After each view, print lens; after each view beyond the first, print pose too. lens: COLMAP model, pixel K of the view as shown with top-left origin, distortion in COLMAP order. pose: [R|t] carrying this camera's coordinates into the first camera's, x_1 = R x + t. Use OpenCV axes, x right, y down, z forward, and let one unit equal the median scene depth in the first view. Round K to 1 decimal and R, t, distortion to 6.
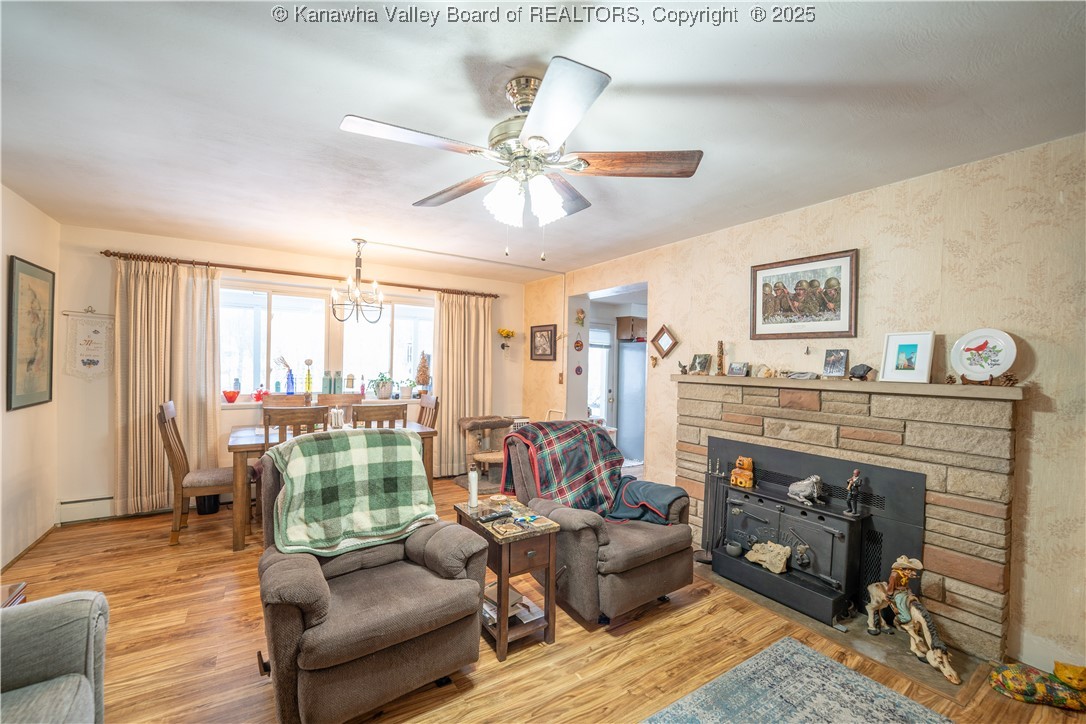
lens RADIAL K [[449.4, 0, 554.4], [0, 449.4, 363.5], [0, 0, 1]] dist [-0.026261, 0.002625]
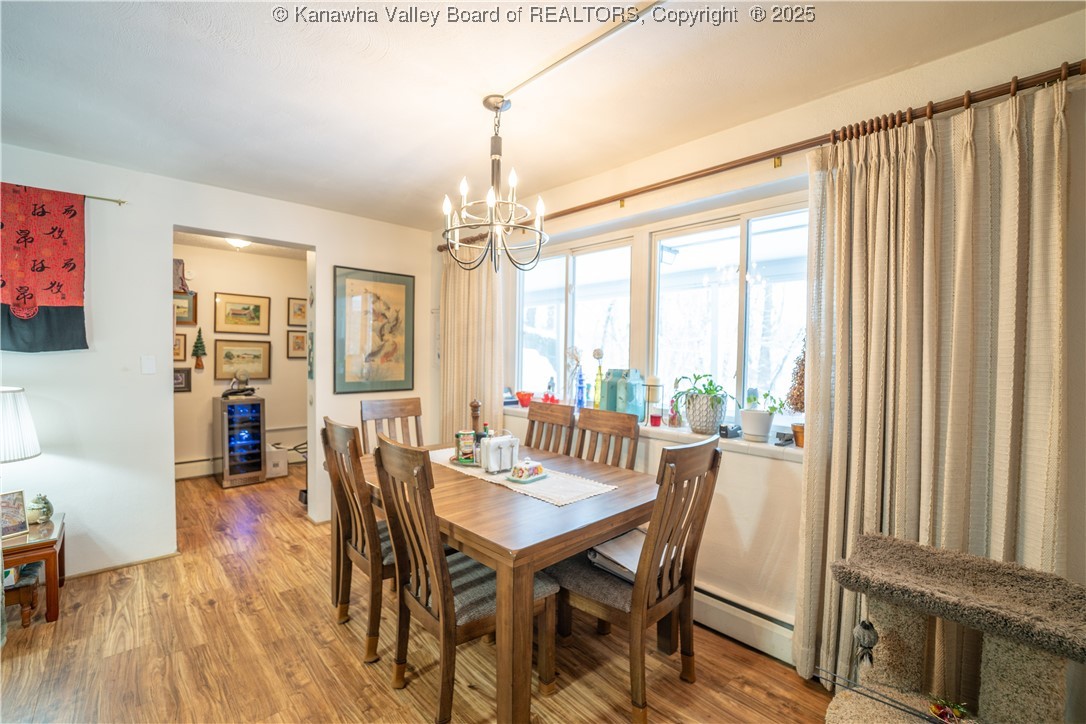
lens RADIAL K [[449.4, 0, 544.8], [0, 449.4, 366.9], [0, 0, 1]] dist [-0.026261, 0.002625]
pose [[0.174451, 0.011411, -0.984600, 0.067043], [-0.008786, 0.999911, 0.010032, 0.013370], [0.984627, 0.006900, 0.174536, 1.114326]]
